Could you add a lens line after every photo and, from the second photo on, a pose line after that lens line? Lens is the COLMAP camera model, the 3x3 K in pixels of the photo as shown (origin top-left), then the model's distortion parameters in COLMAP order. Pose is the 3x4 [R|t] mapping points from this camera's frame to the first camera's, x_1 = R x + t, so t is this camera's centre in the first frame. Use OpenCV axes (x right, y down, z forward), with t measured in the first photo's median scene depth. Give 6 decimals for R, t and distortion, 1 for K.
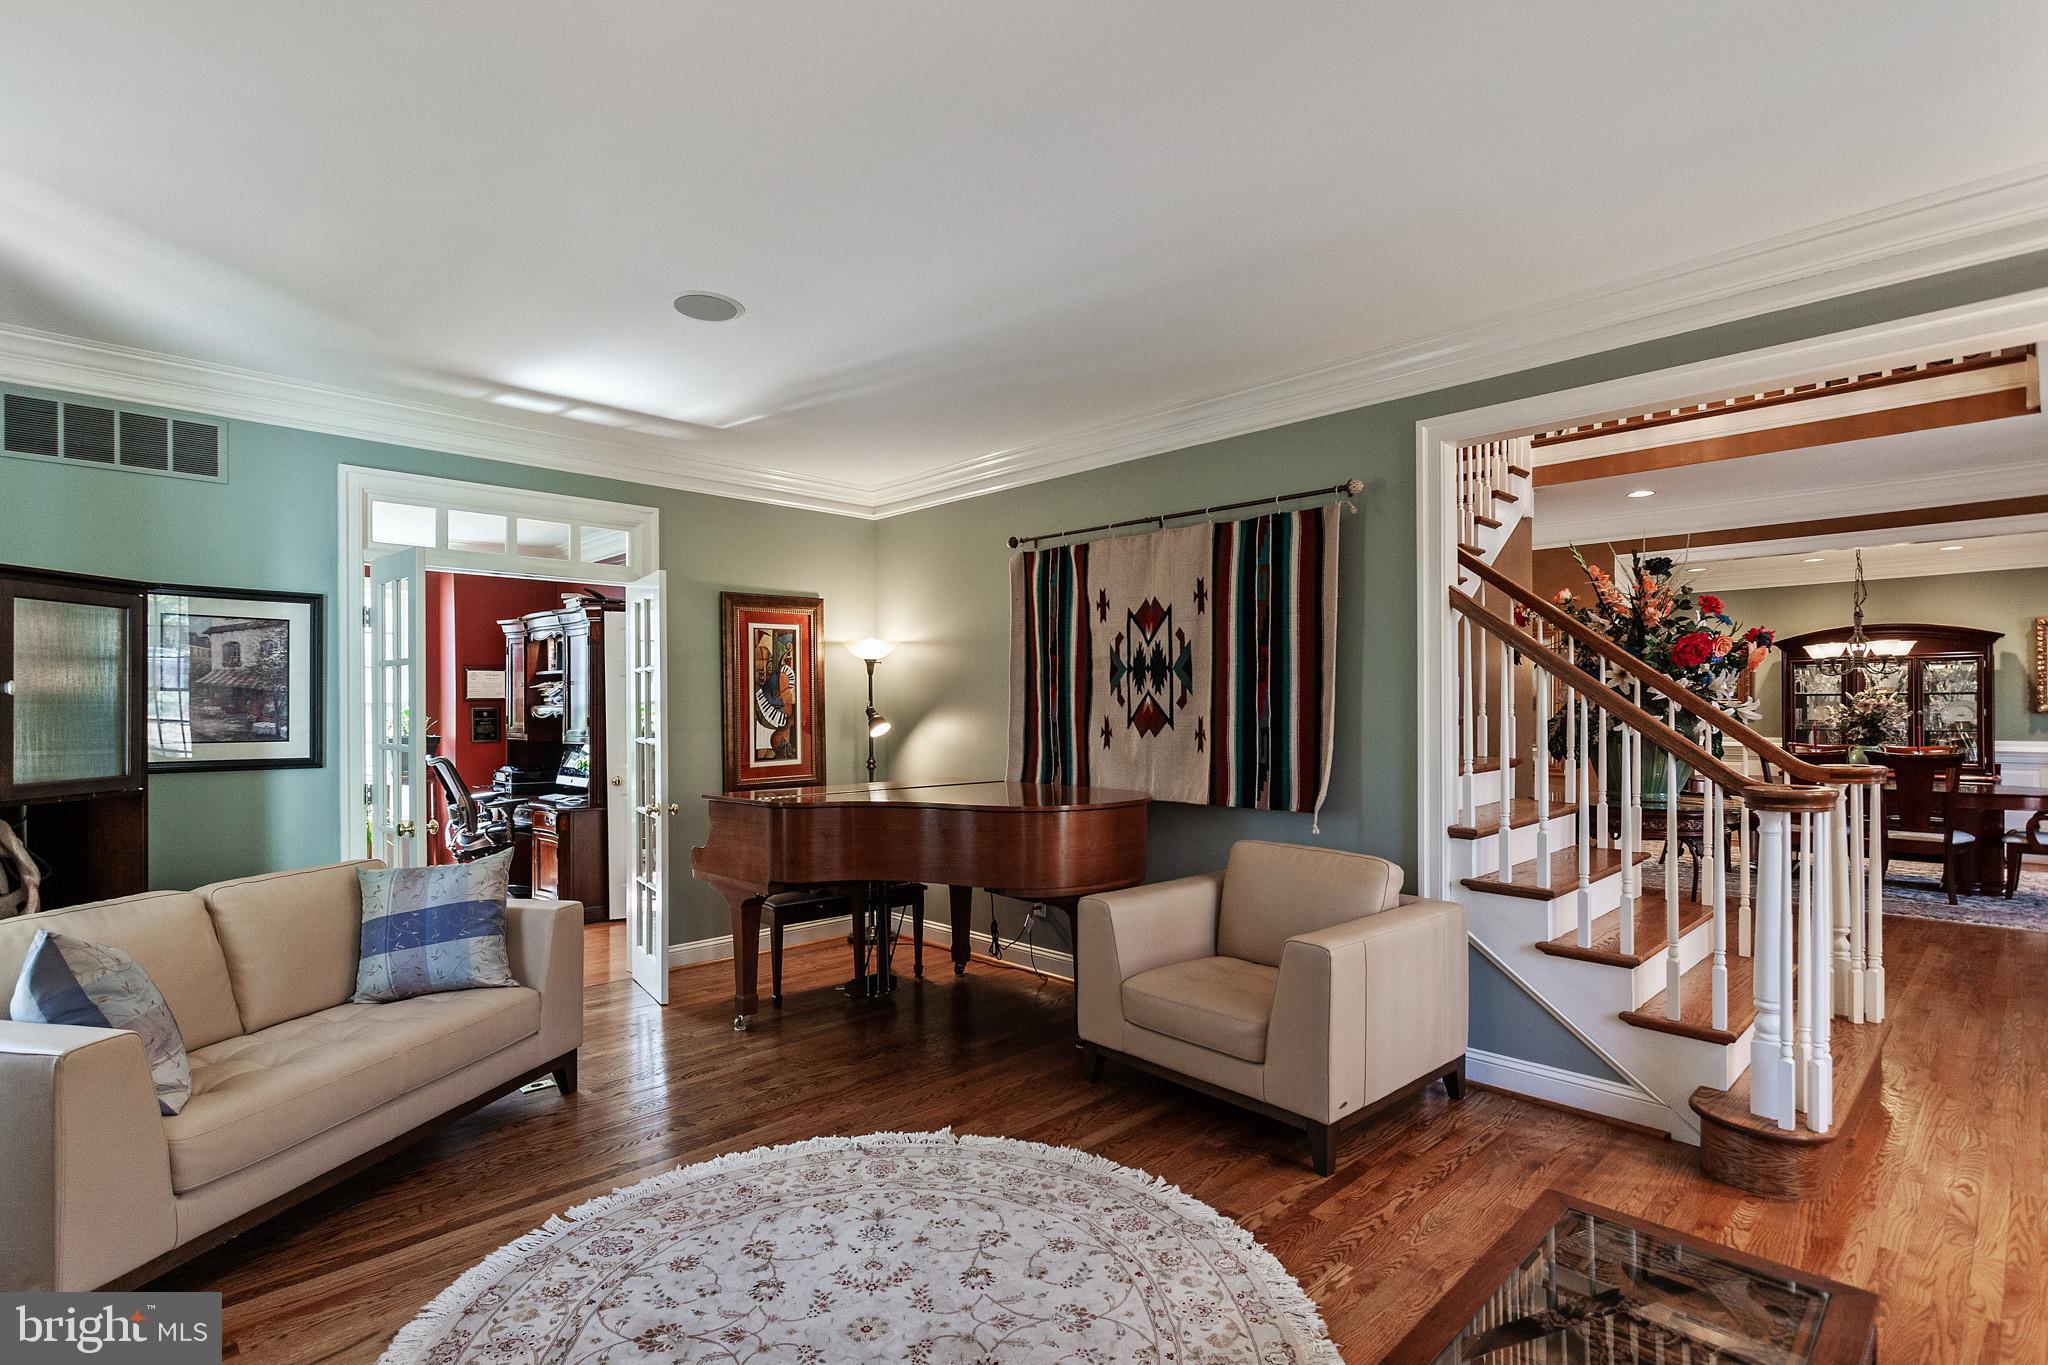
lens RADIAL K [[953.7, 0, 1022.8], [0, 953.7, 697.2], [0, 0, 1]] dist [0.018032, 0.000866]
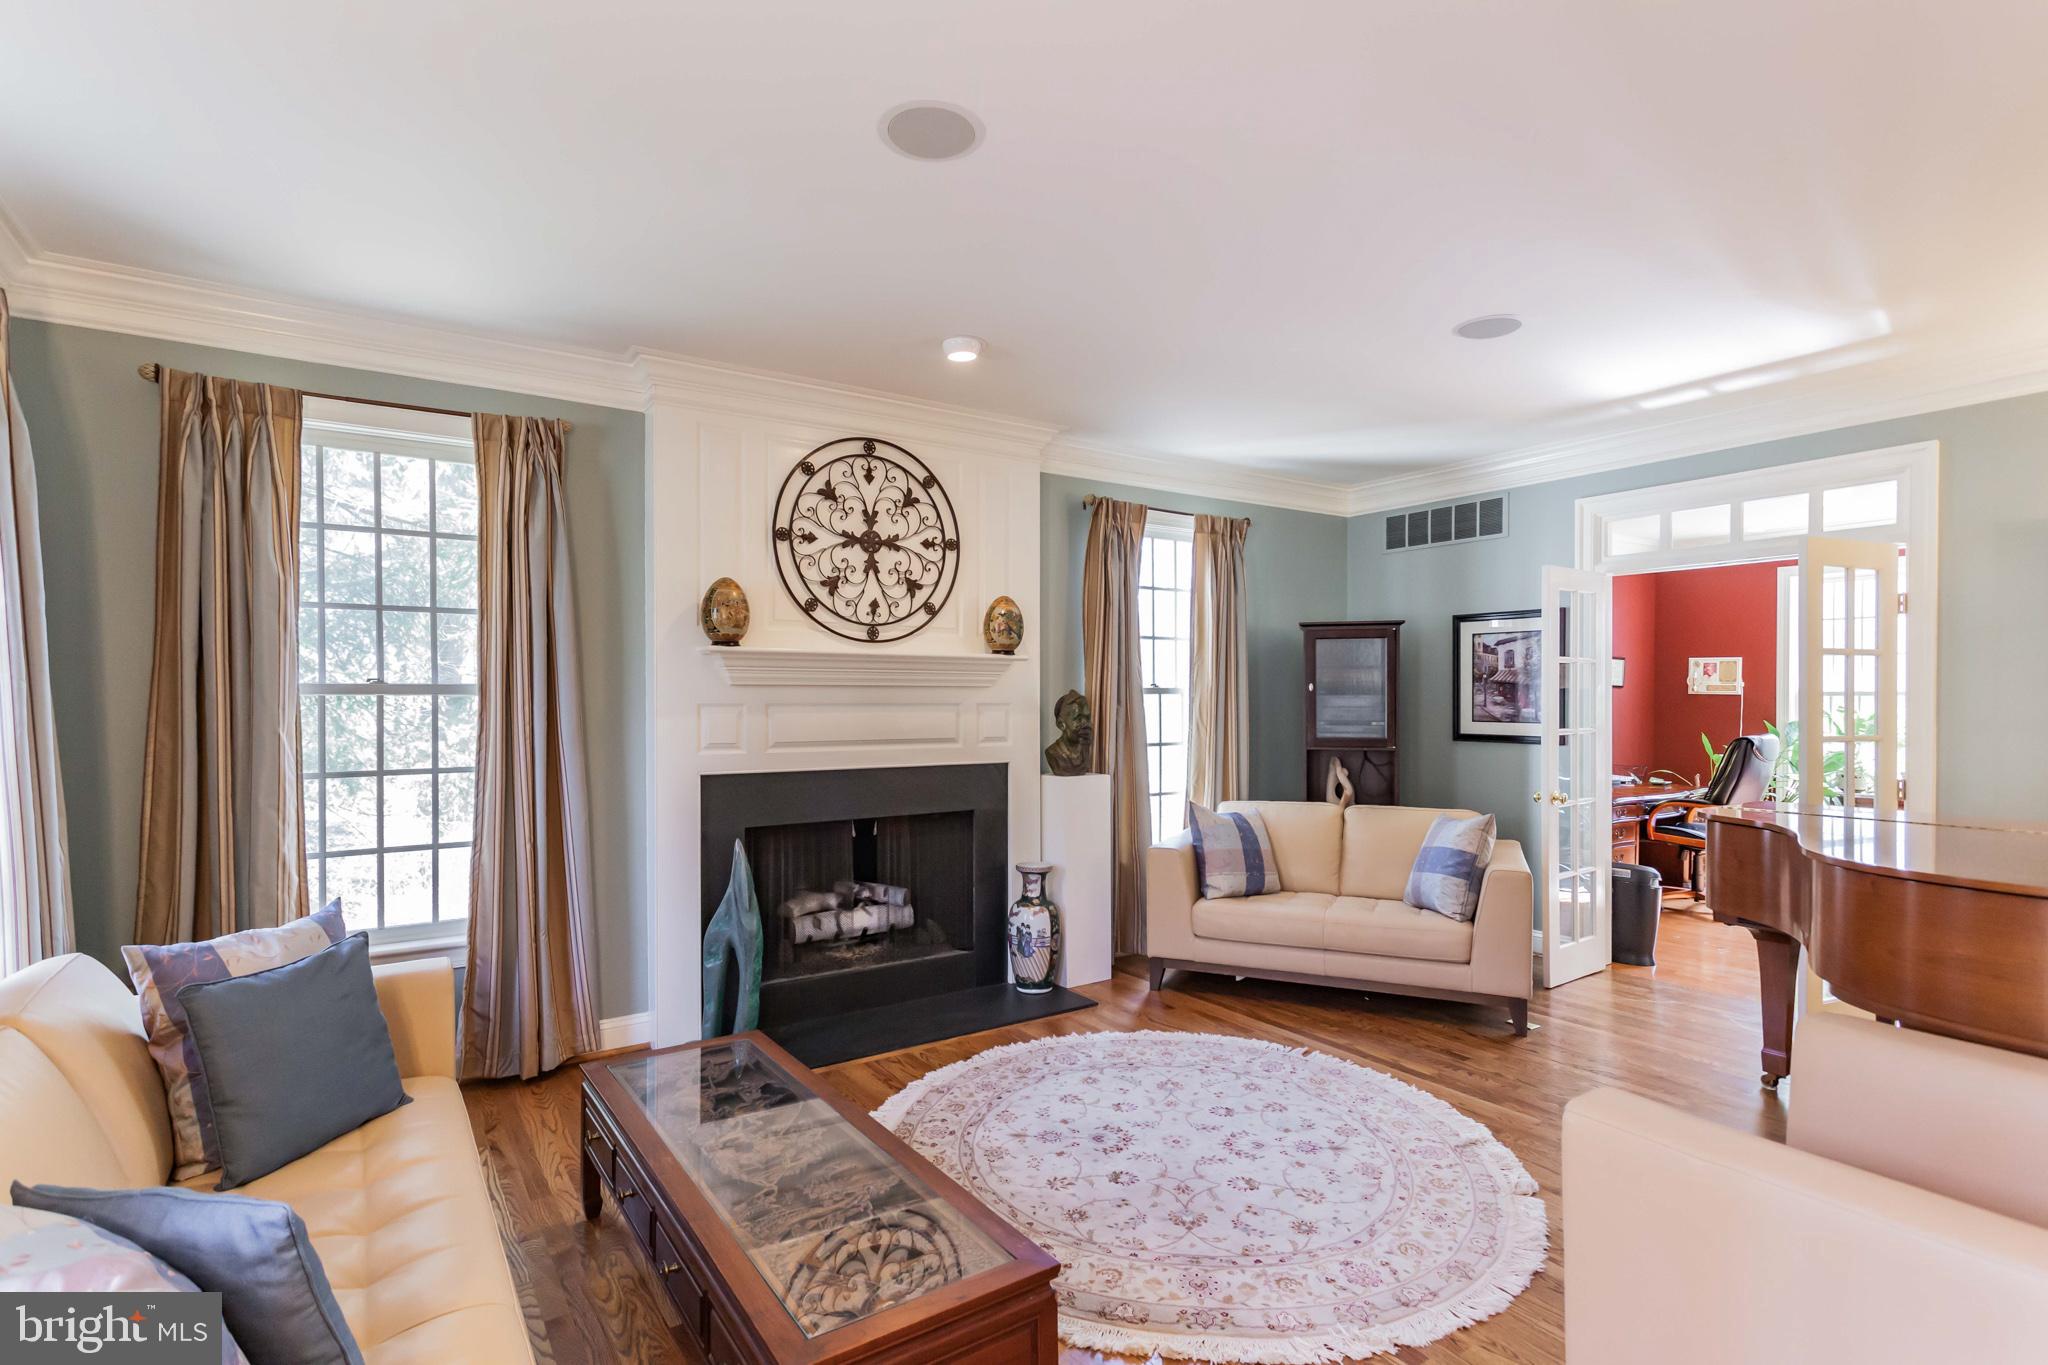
lens RADIAL K [[953.7, 0, 1022.8], [0, 953.7, 697.2], [0, 0, 1]] dist [0.018032, 0.000866]
pose [[-0.133841, 0.001511, -0.991002, 0.924474], [0.006058, 0.999981, 0.000706, 0.007174], [0.990984, -0.005909, -0.133848, 0.720058]]
